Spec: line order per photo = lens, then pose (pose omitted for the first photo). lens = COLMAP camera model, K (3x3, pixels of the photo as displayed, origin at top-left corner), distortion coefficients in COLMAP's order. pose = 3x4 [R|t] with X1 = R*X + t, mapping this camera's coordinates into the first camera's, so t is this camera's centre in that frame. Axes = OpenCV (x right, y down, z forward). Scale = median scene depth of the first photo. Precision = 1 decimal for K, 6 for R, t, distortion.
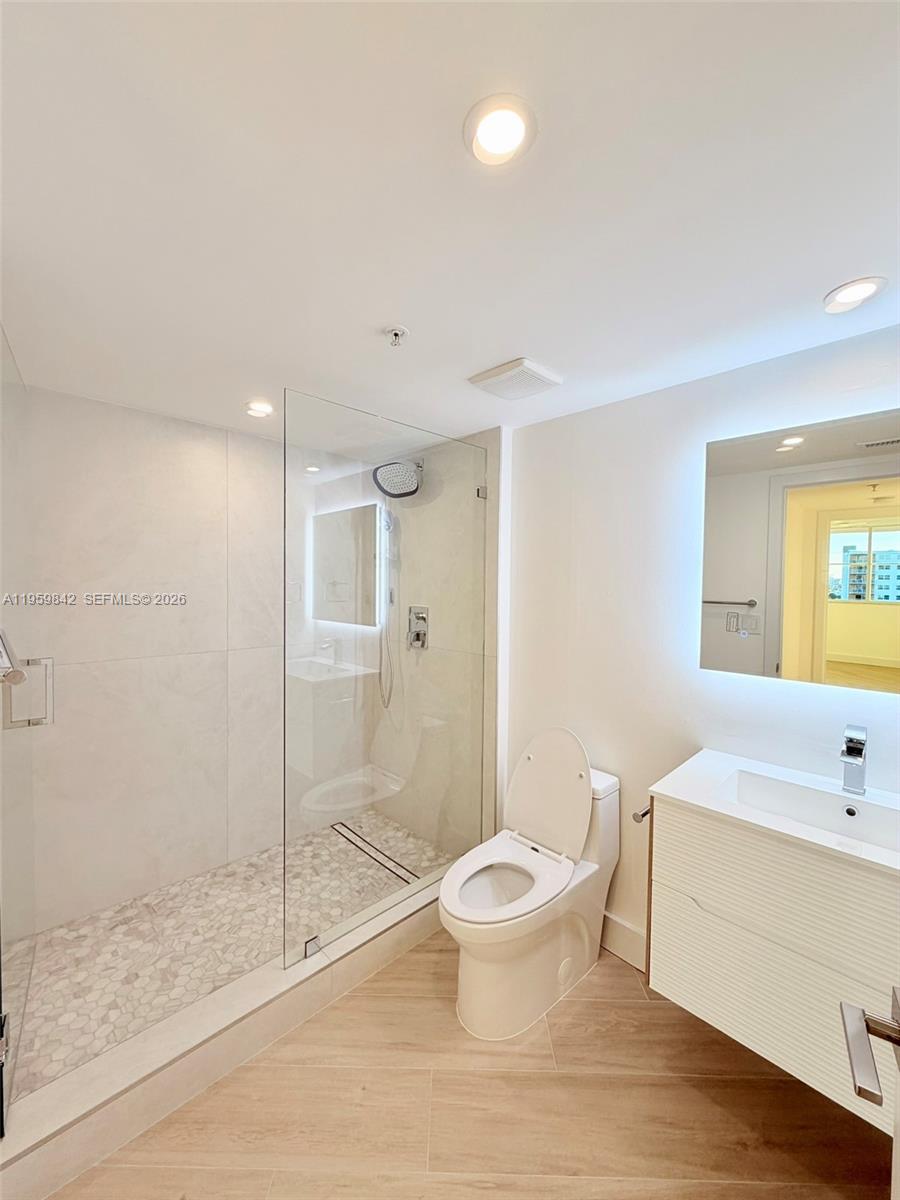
lens RADIAL K [[477.6, 0, 452.7], [0, 477.6, 602.1], [0, 0, 1]] dist [0.002091, -0.000085]
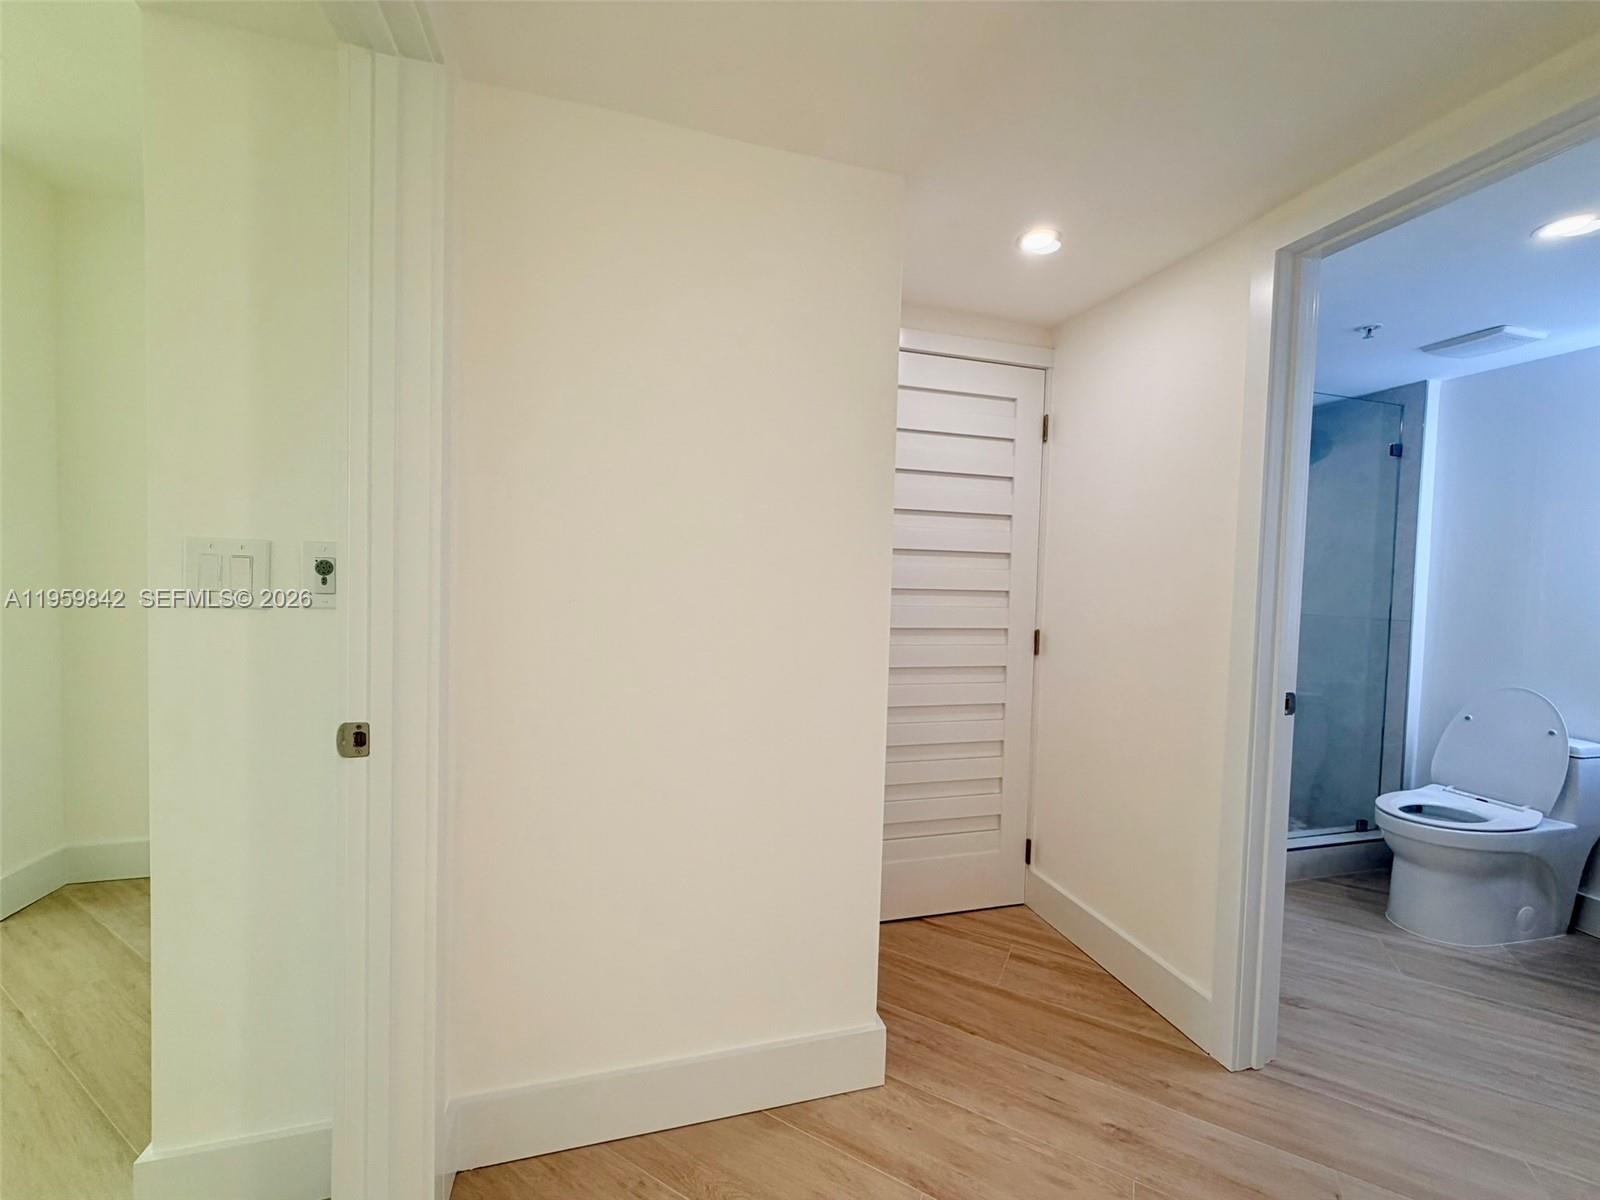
lens RADIAL K [[636.8, 0, 798.6], [0, 636.8, 602.5], [0, 0, 1]] dist [0.002091, -0.000085]
pose [[0.874083, 0.033540, -0.484617, -0.424798], [-0.043055, 0.999036, -0.008514, 0.166760], [0.483865, 0.028307, 0.874685, -0.835083]]
